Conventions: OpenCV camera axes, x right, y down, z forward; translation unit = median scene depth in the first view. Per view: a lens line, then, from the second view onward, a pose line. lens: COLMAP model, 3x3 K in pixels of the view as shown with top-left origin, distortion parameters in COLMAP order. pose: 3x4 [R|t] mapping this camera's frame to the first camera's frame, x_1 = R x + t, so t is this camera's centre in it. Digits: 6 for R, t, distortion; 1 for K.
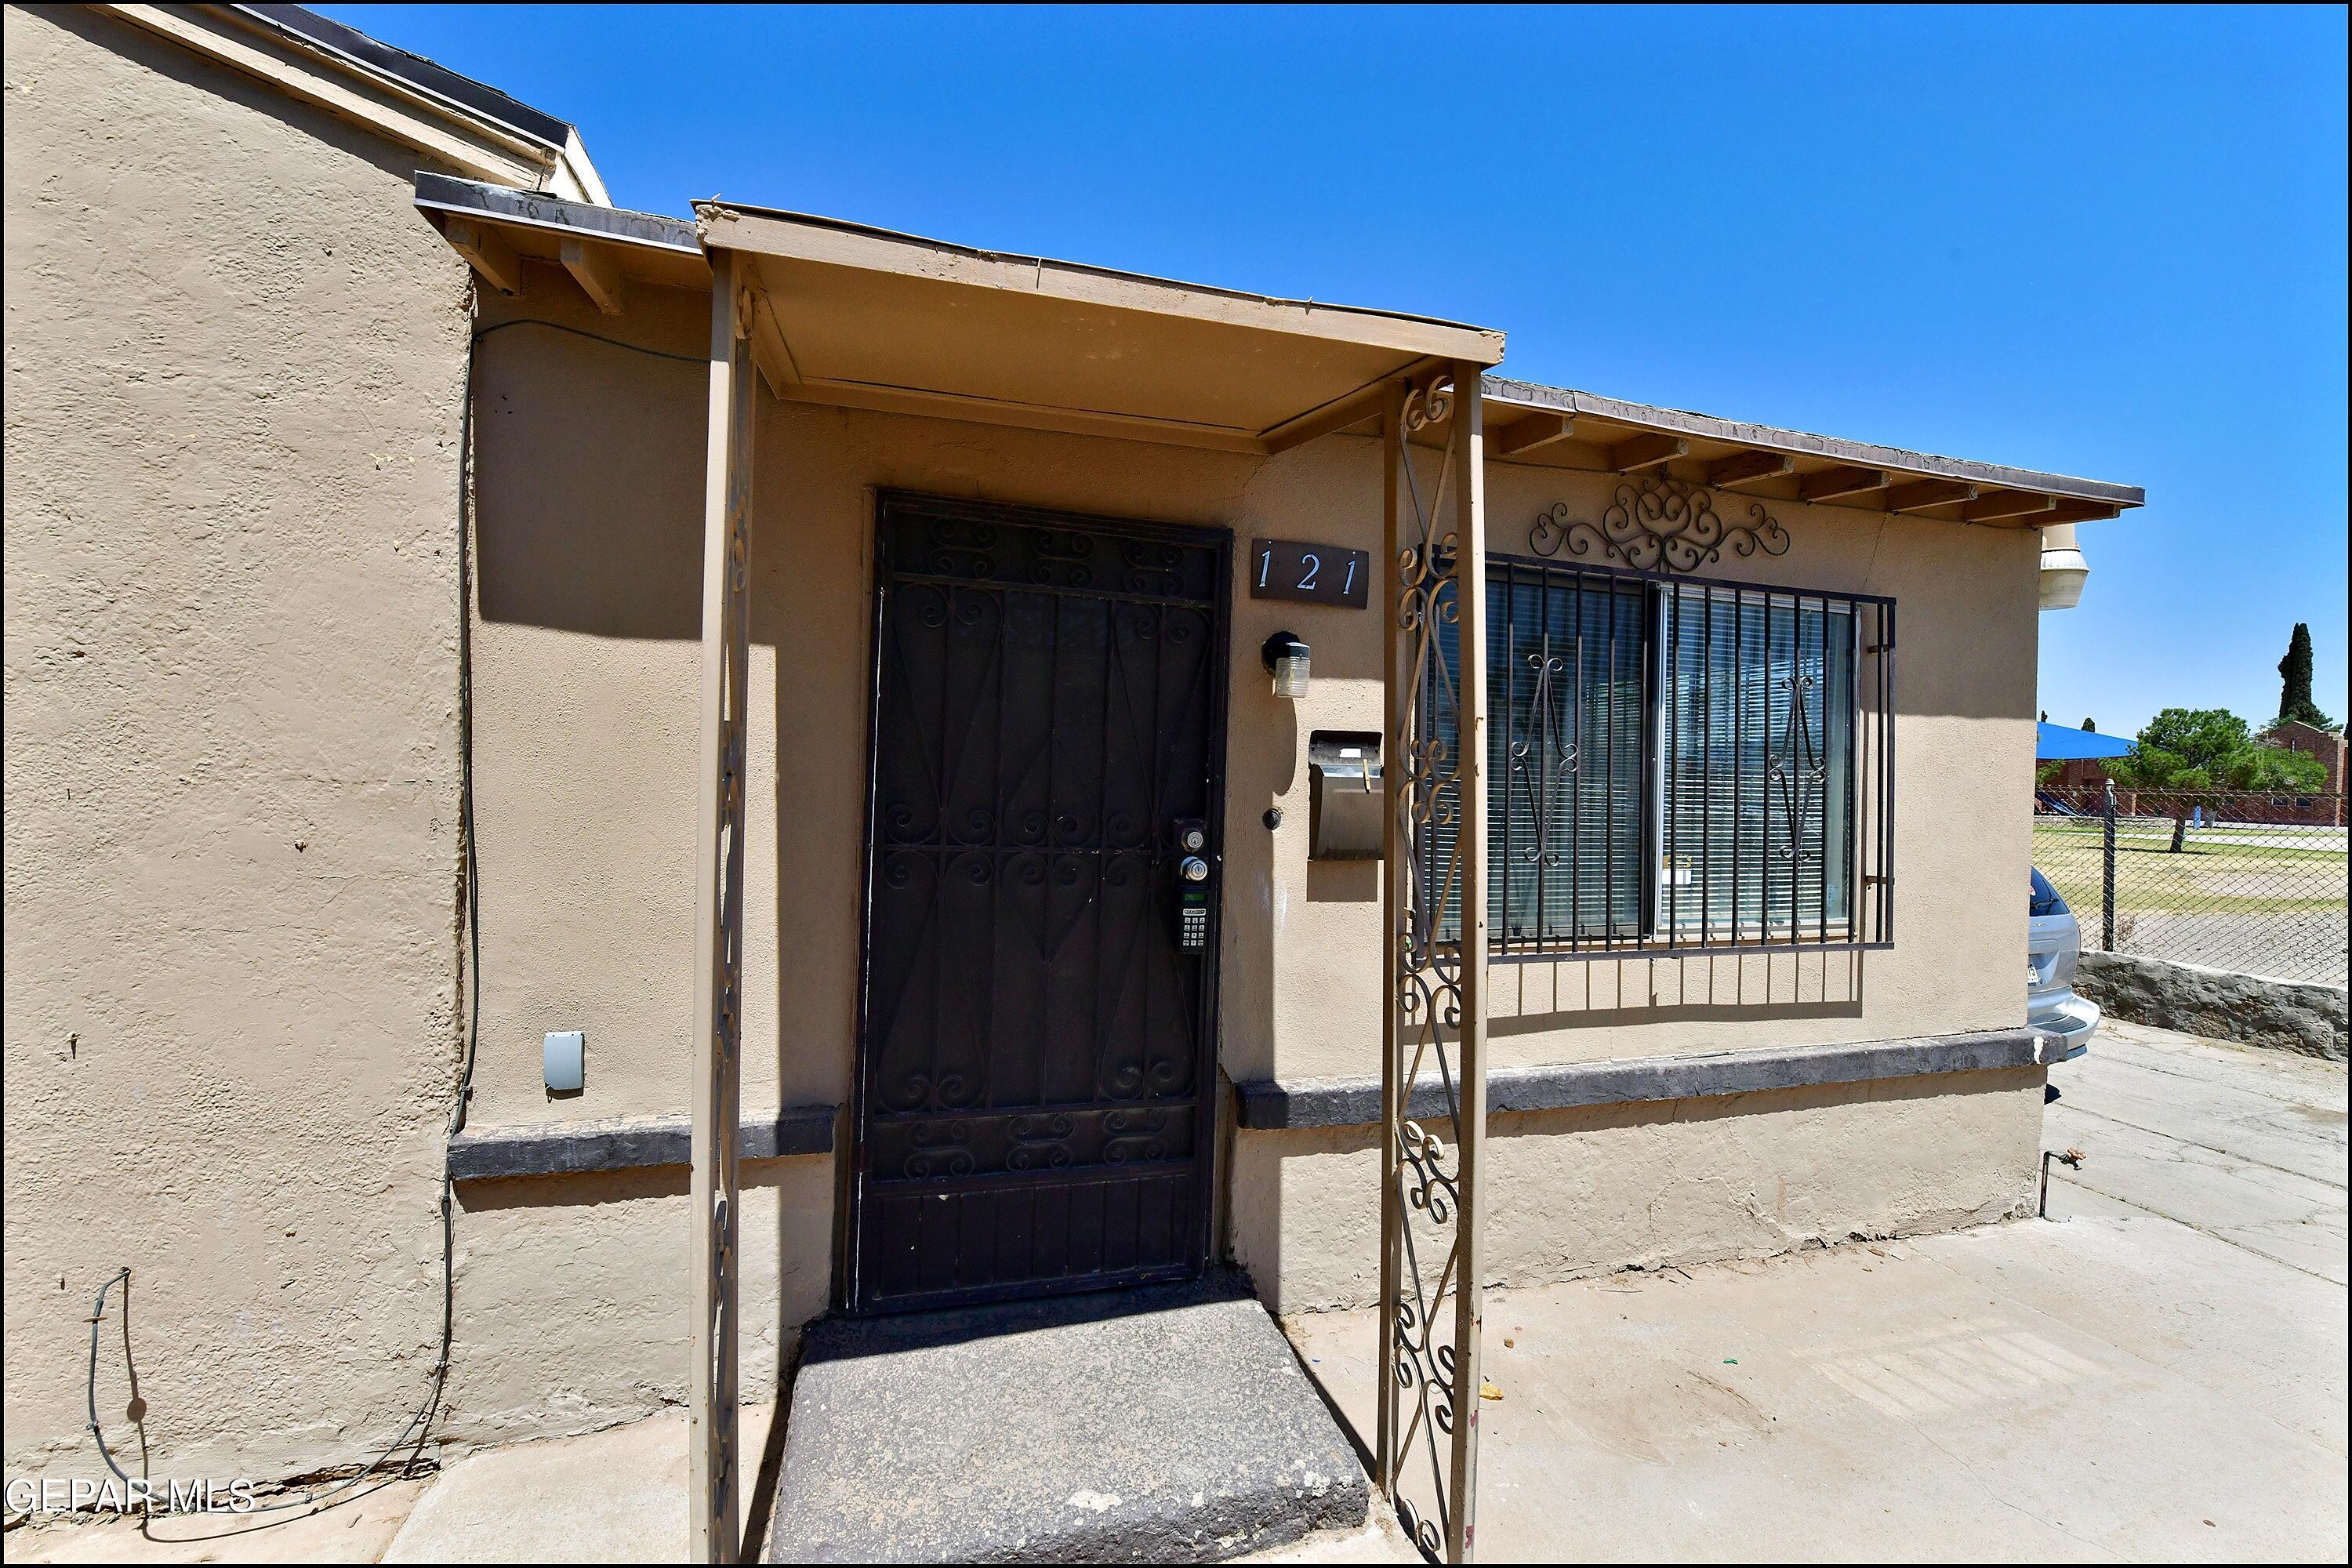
lens RADIAL K [[930.6, 0, 1196.5], [0, 930.6, 790.4], [0, 0, 1]] dist [-0.007495, -0.000888]
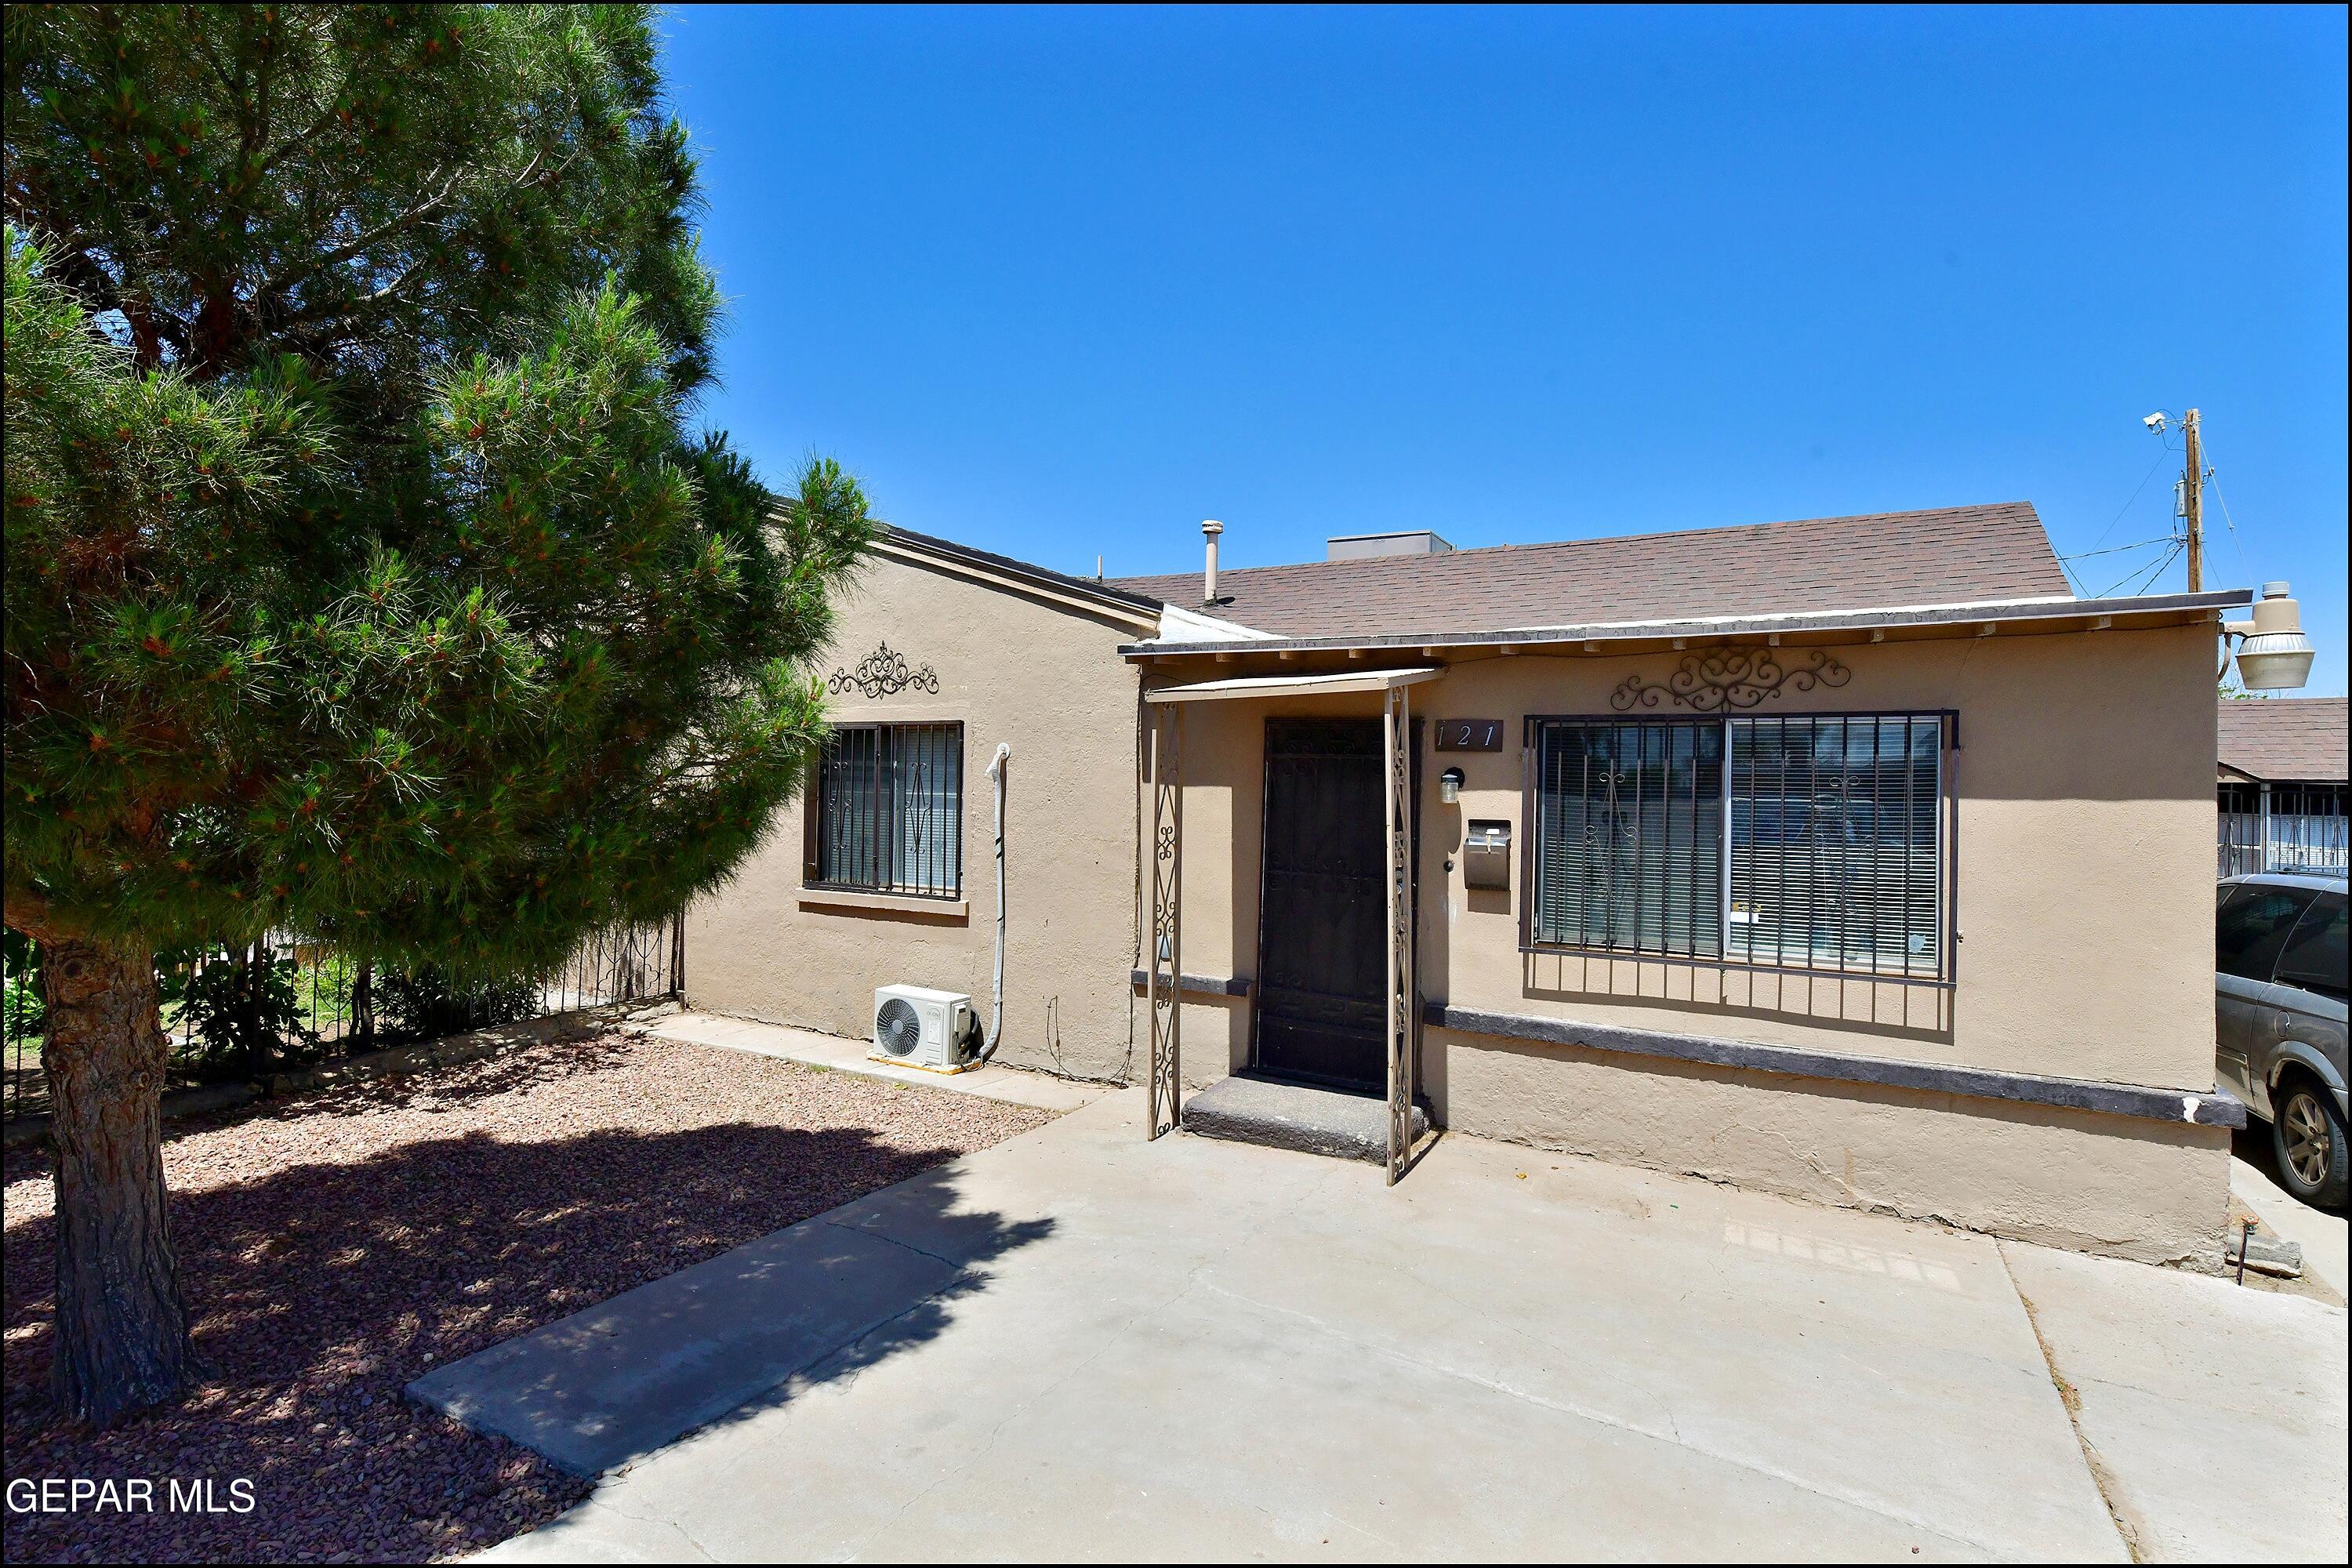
lens RADIAL K [[1155.3, 0, 1173.2], [0, 1155.3, 791.6], [0, 0, 1]] dist [-0.002686, -0.000218]
pose [[0.693165, -0.010080, -0.720709, 1.347142], [-0.007827, 0.999738, -0.021510, -0.063912], [0.720737, 0.020551, 0.692904, -1.004374]]
